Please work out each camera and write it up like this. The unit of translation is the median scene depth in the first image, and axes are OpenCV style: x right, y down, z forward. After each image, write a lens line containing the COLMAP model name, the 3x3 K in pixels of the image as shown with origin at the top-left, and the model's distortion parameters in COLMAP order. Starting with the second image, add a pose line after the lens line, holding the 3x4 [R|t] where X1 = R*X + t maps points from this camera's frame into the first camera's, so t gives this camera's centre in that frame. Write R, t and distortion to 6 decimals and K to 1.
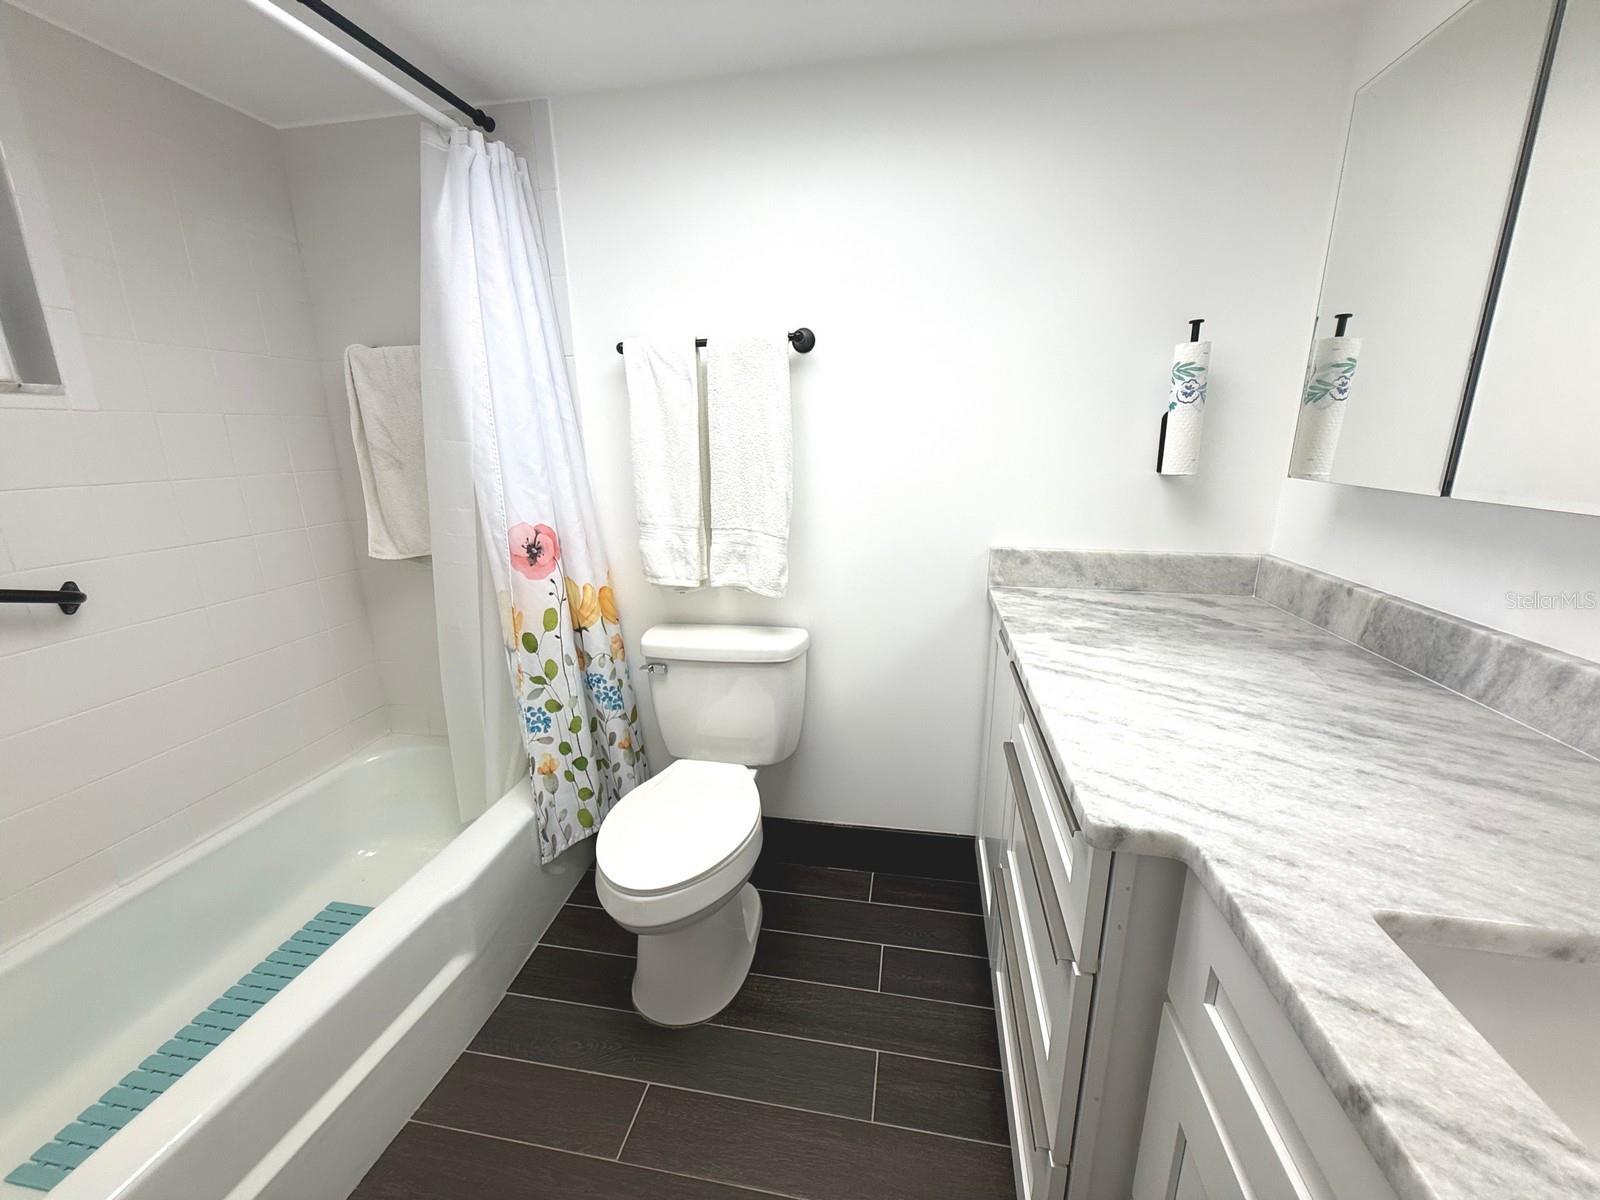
lens RADIAL K [[636.9, 0, 802.4], [0, 636.9, 599.4], [0, 0, 1]] dist [-0.000292, 0.000123]
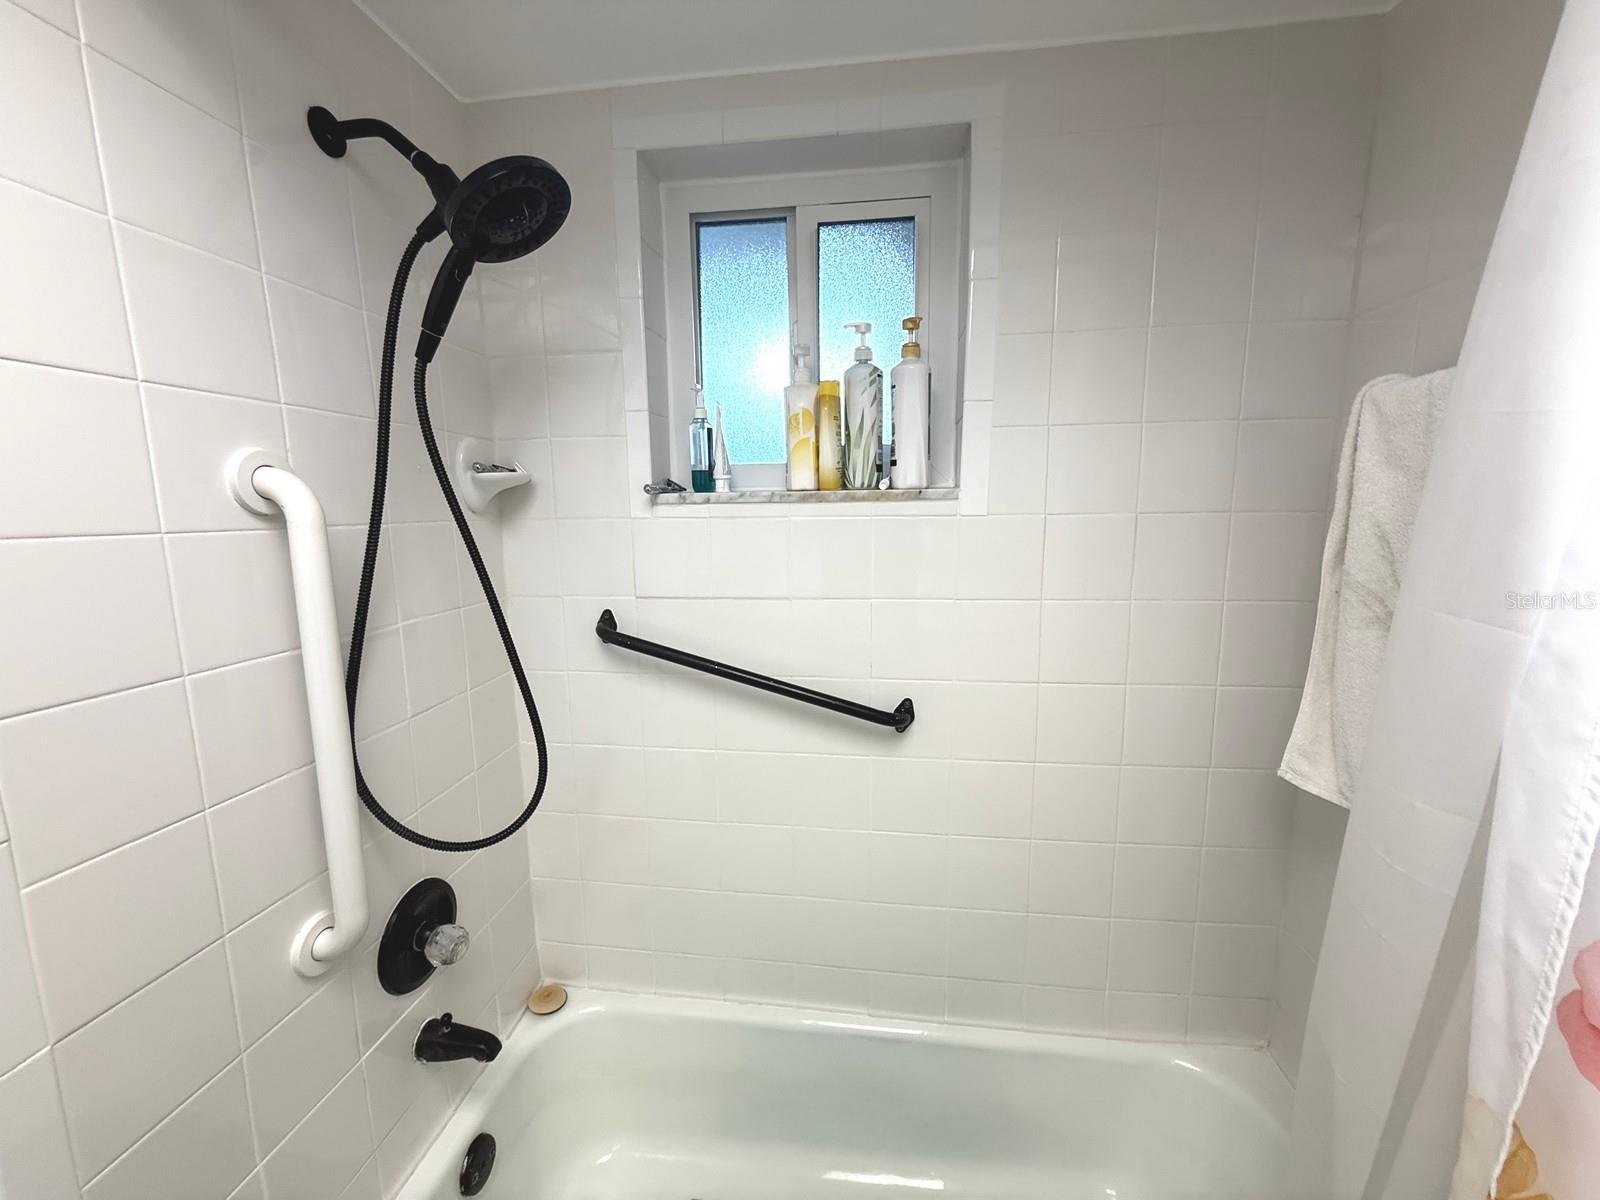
lens RADIAL K [[636.9, 0, 802.4], [0, 636.9, 599.4], [0, 0, 1]] dist [-0.000292, 0.000123]
pose [[0.057856, 0.158099, -0.985727, -0.229432], [-0.235634, 0.961646, 0.140406, -0.217479], [0.970118, 0.224147, 0.092891, 0.606254]]
